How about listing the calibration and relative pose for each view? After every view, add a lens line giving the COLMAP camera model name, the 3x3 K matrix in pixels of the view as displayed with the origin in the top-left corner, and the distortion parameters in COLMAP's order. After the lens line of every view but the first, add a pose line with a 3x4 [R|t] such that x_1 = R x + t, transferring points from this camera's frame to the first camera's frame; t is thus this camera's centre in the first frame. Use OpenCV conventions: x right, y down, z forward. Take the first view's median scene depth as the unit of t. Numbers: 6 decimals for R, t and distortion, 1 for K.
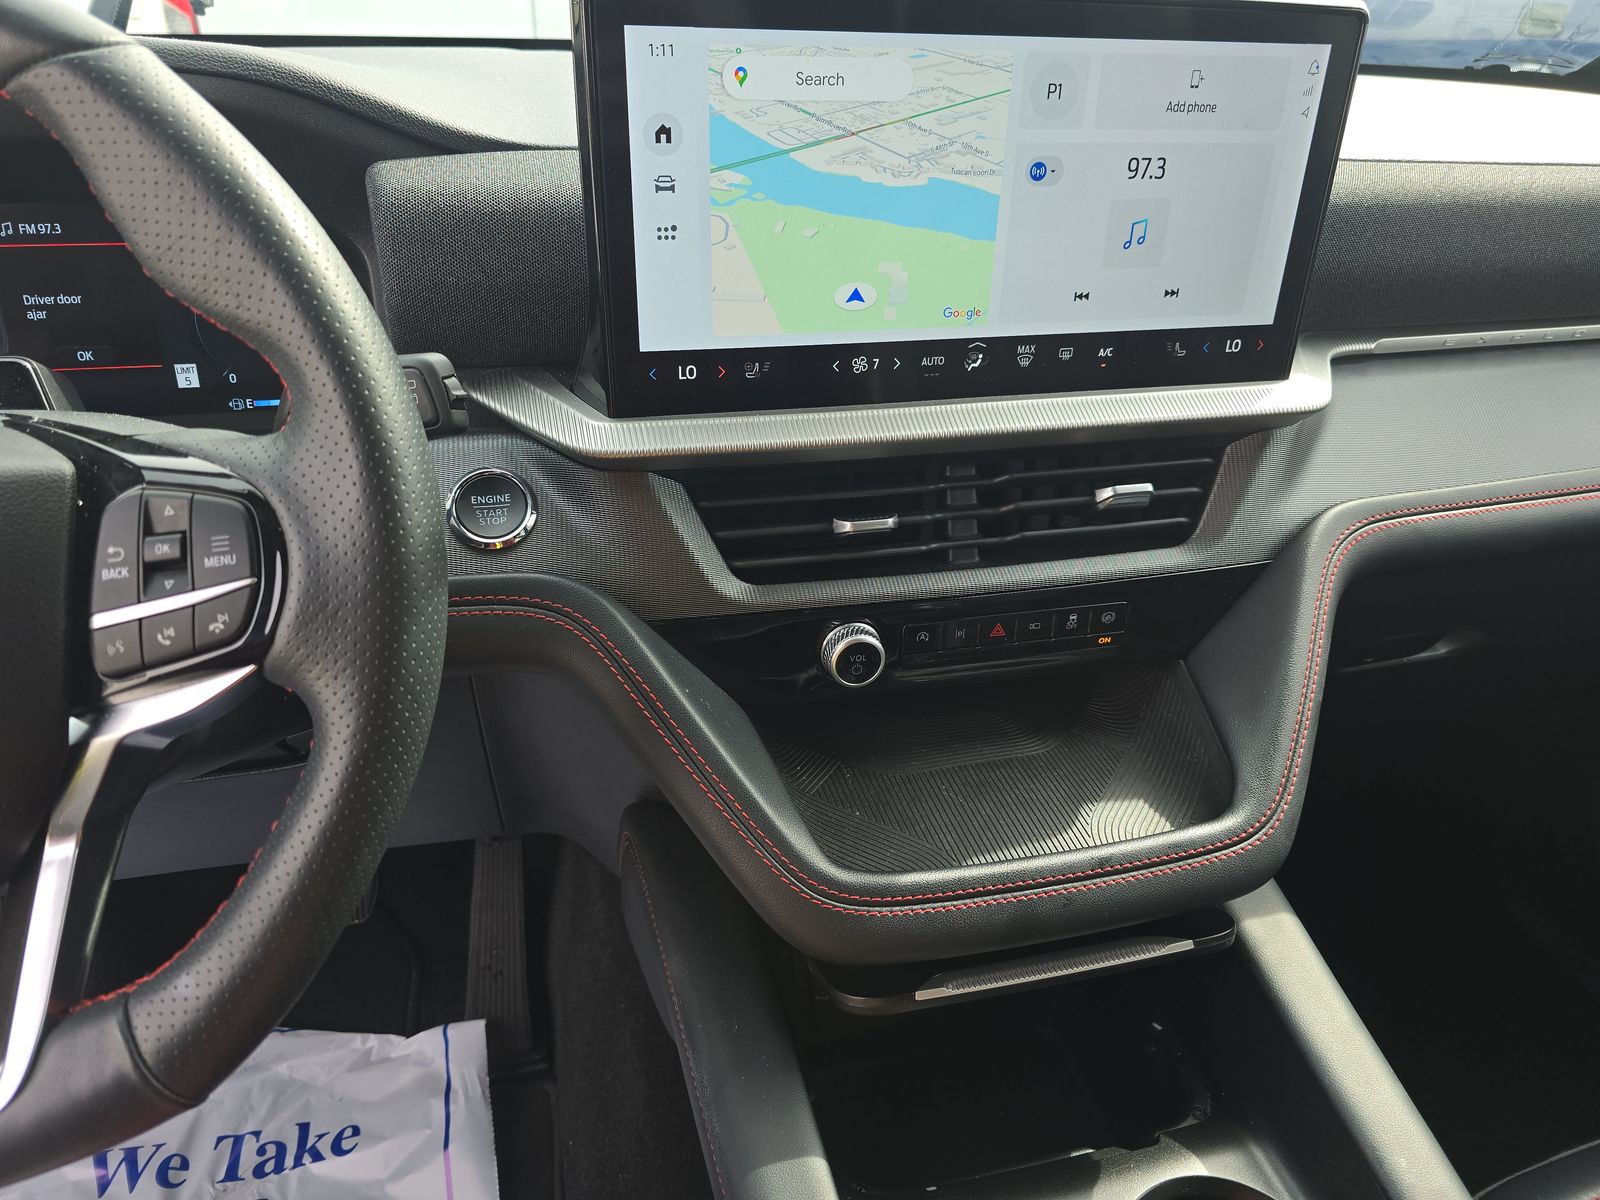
lens RADIAL K [[1067.7, 0, 794.6], [0, 1067.7, 599.4], [0, 0, 1]] dist [0.019327, -0.027526]
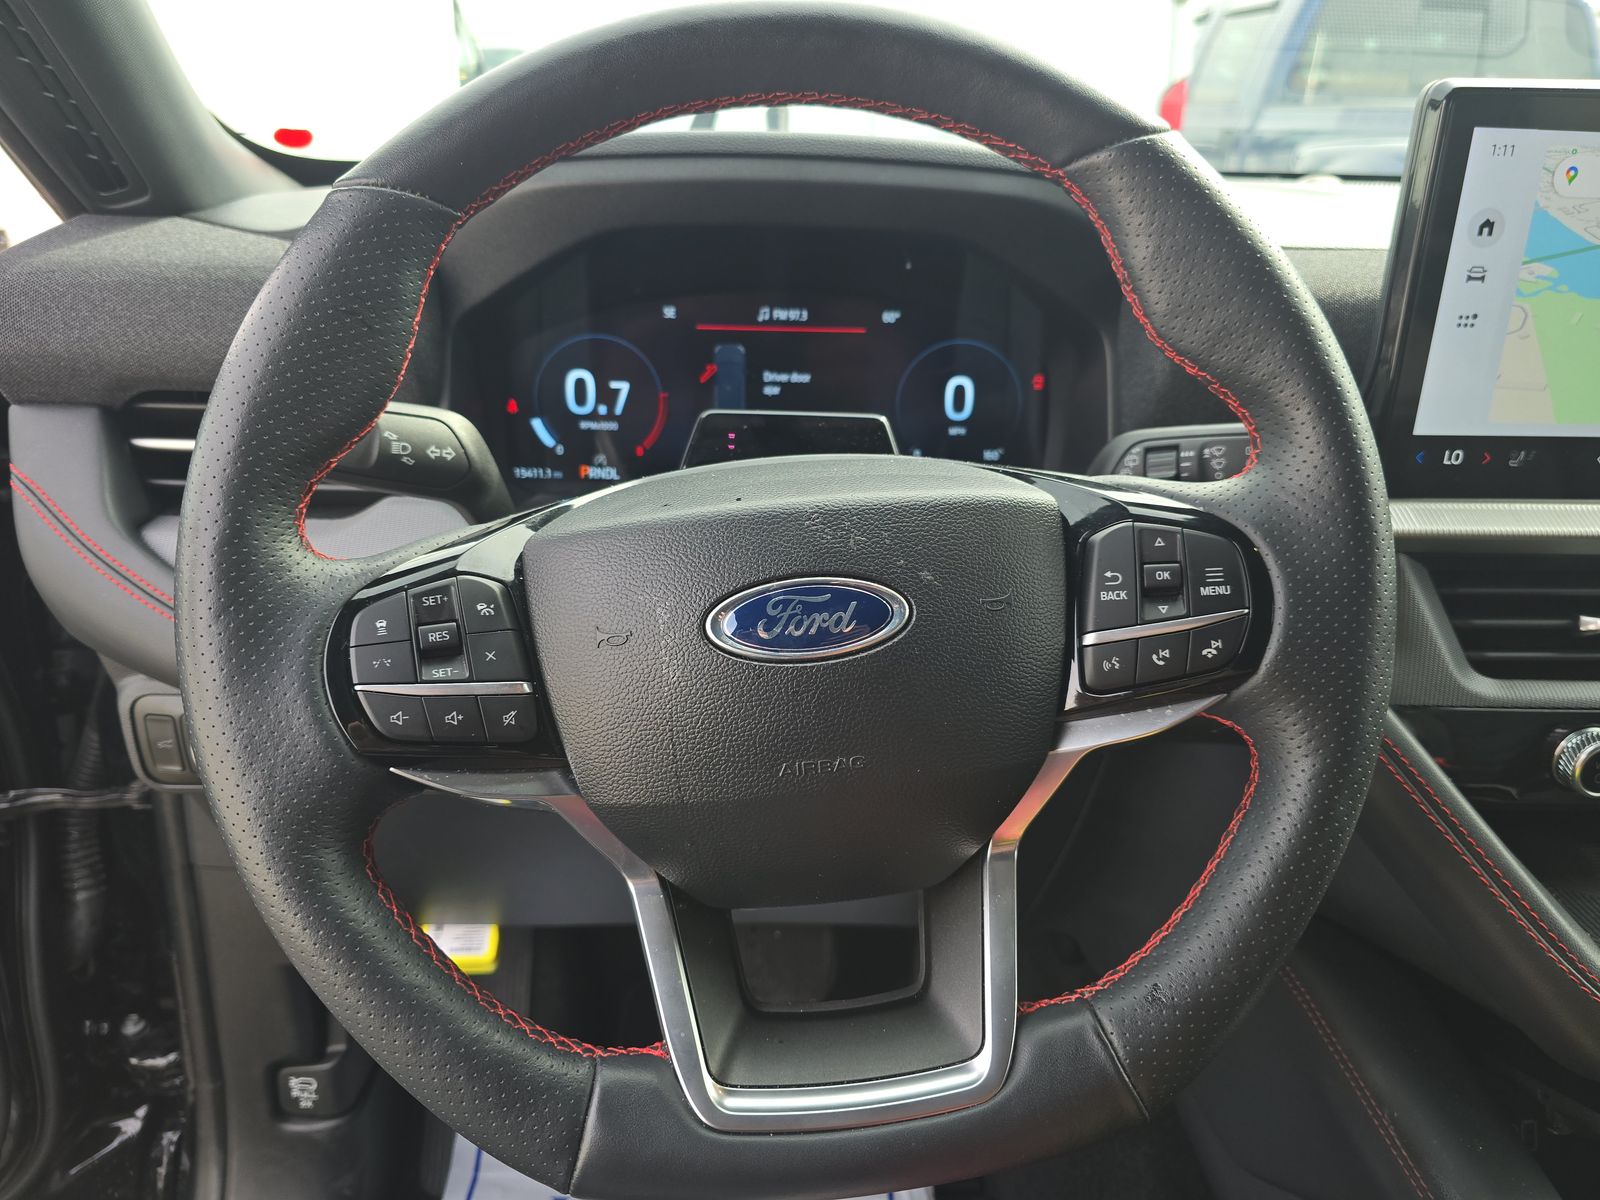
lens RADIAL K [[1067.7, 0, 794.3], [0, 1067.7, 595.6], [0, 0, 1]] dist [0.019327, -0.027526]
pose [[0.980337, 0.063932, -0.186686, -0.560112], [-0.087455, 0.988840, -0.120615, 0.099932], [0.176891, 0.134570, 0.974987, -0.078691]]
